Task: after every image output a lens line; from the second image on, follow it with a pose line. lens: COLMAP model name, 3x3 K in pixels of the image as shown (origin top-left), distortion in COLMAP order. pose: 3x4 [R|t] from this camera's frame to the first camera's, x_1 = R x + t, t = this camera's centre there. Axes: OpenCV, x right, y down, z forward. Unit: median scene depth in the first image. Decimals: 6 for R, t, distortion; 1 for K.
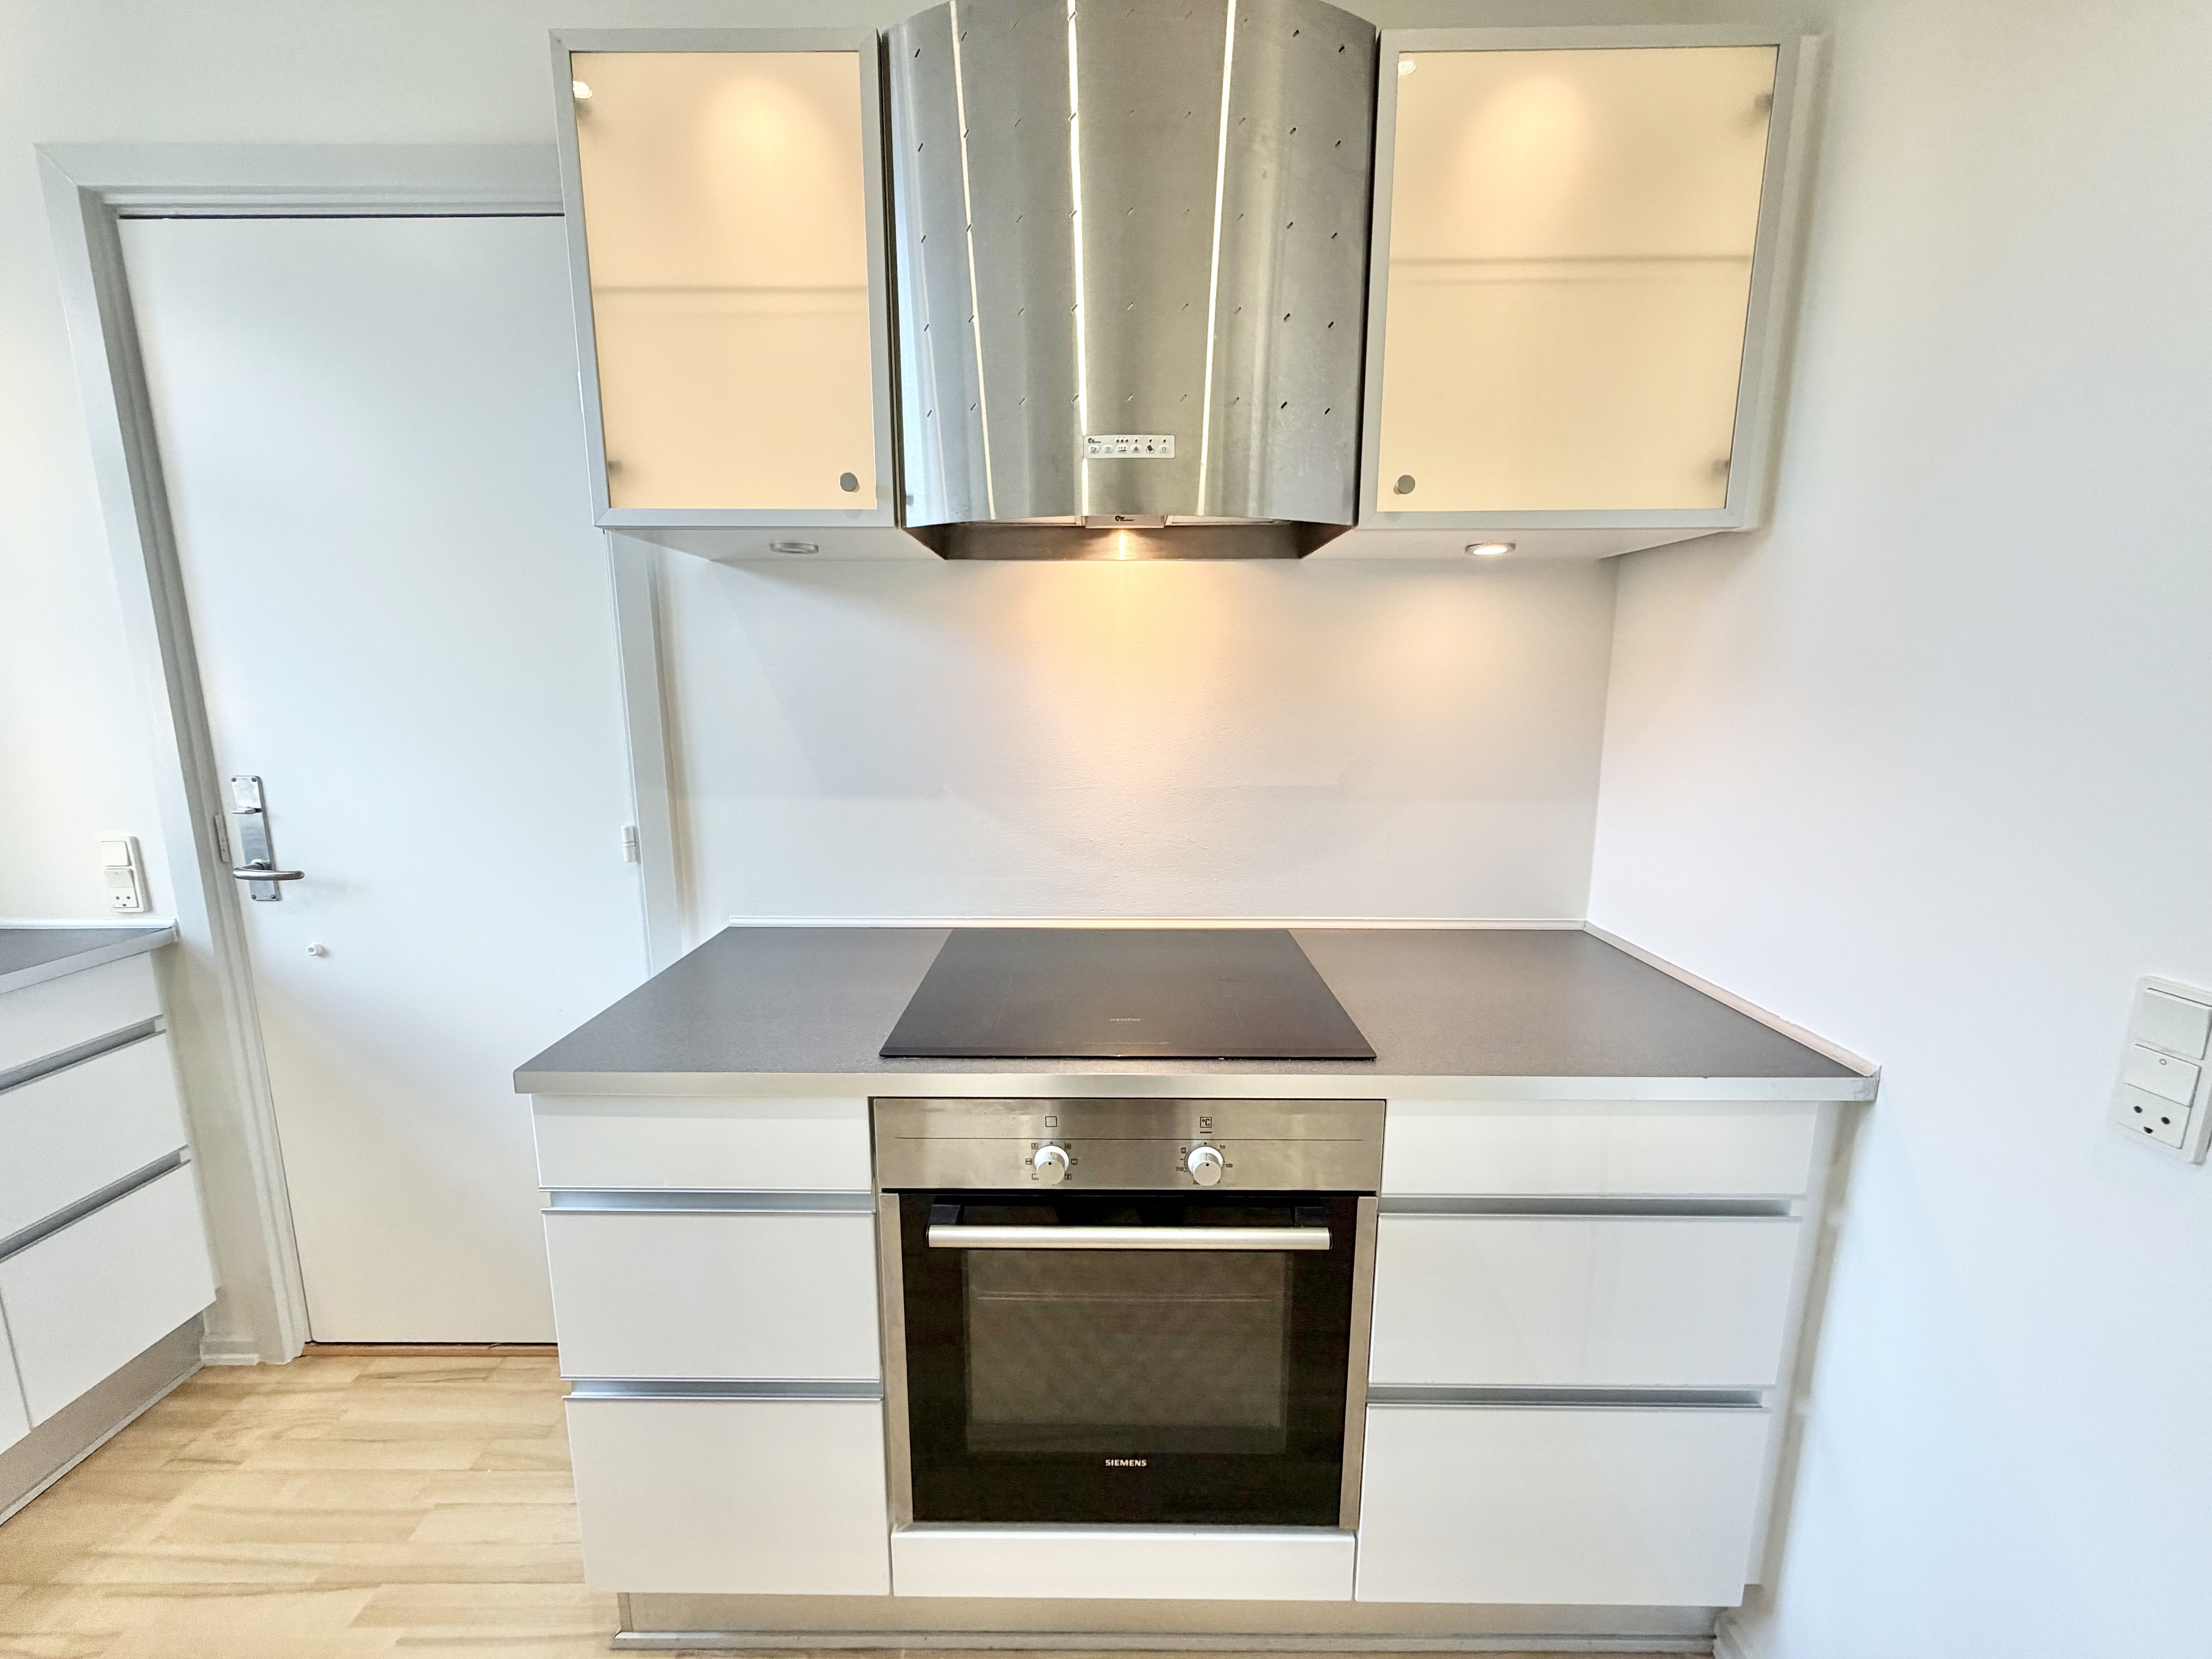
lens RADIAL K [[884.3, 0, 1103.0], [0, 884.3, 829.0], [0, 0, 1]] dist [-0.002227, -0.000617]
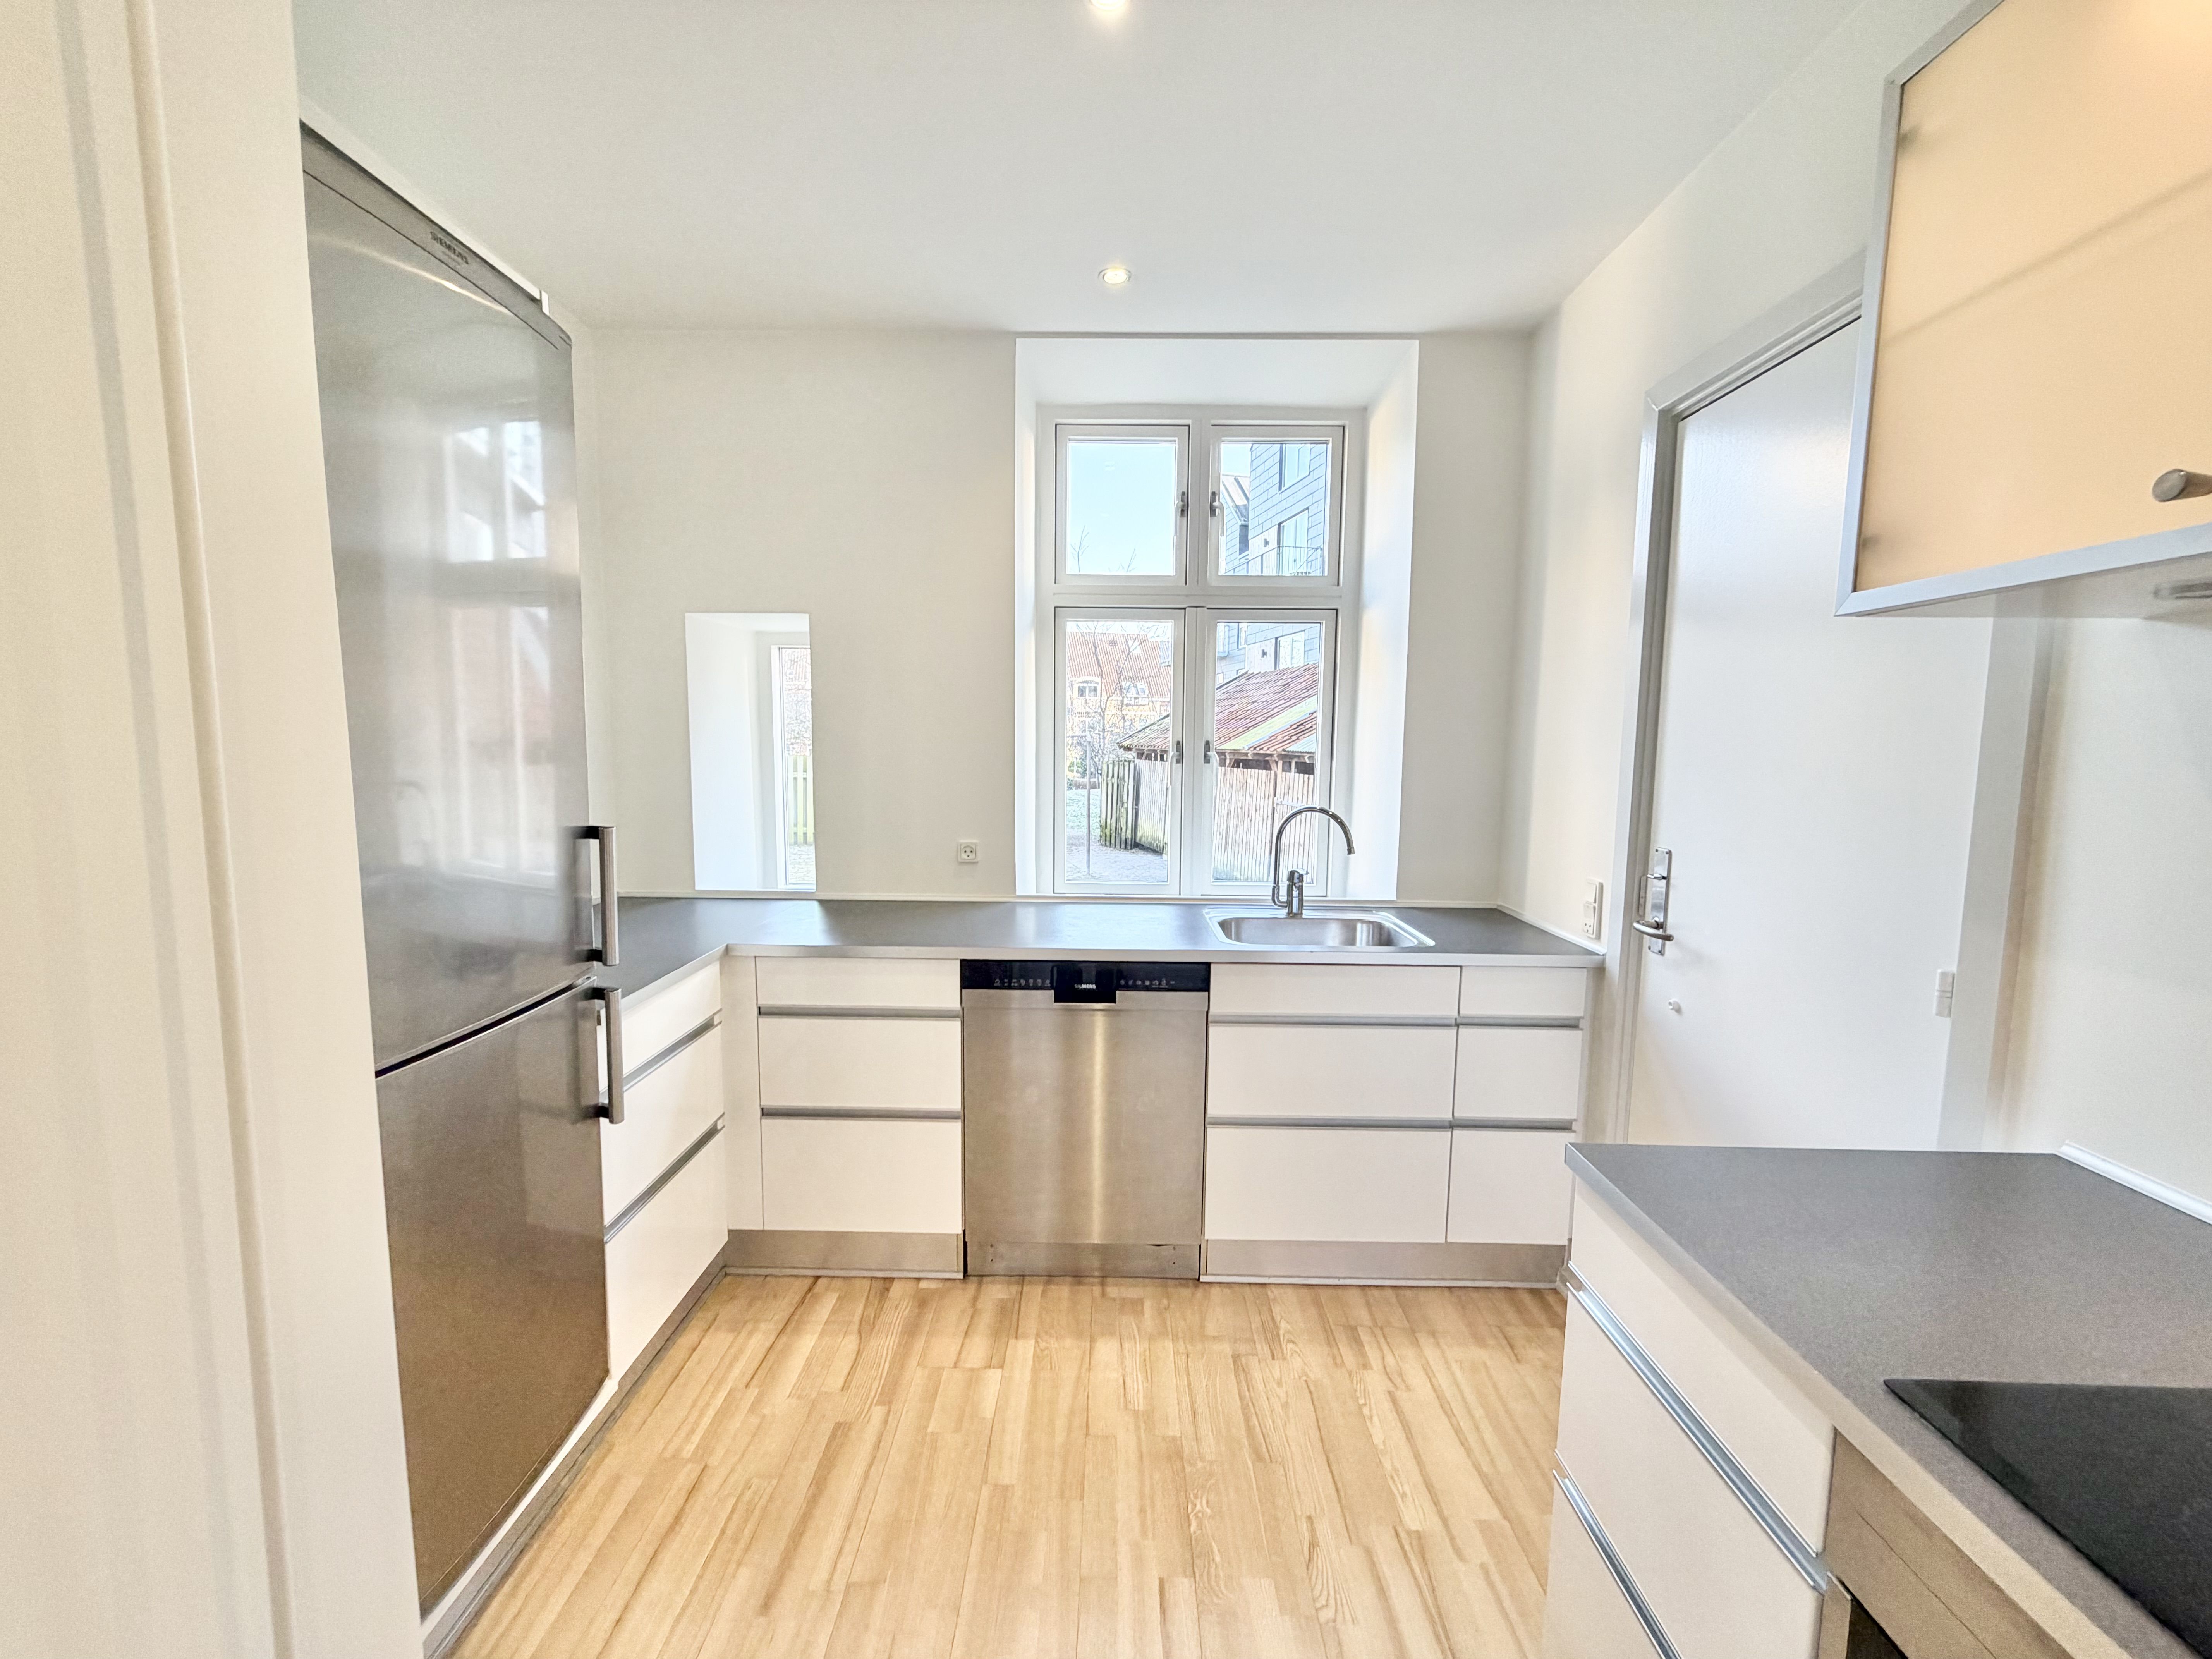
lens RADIAL K [[884.3, 0, 1103.1], [0, 884.3, 830.5], [0, 0, 1]] dist [-0.002227, -0.000617]
pose [[-0.022790, 0.100669, -0.994659, 0.245798], [-0.181454, 0.977976, 0.103138, -0.070297], [0.983135, 0.182835, -0.004021, 0.245622]]
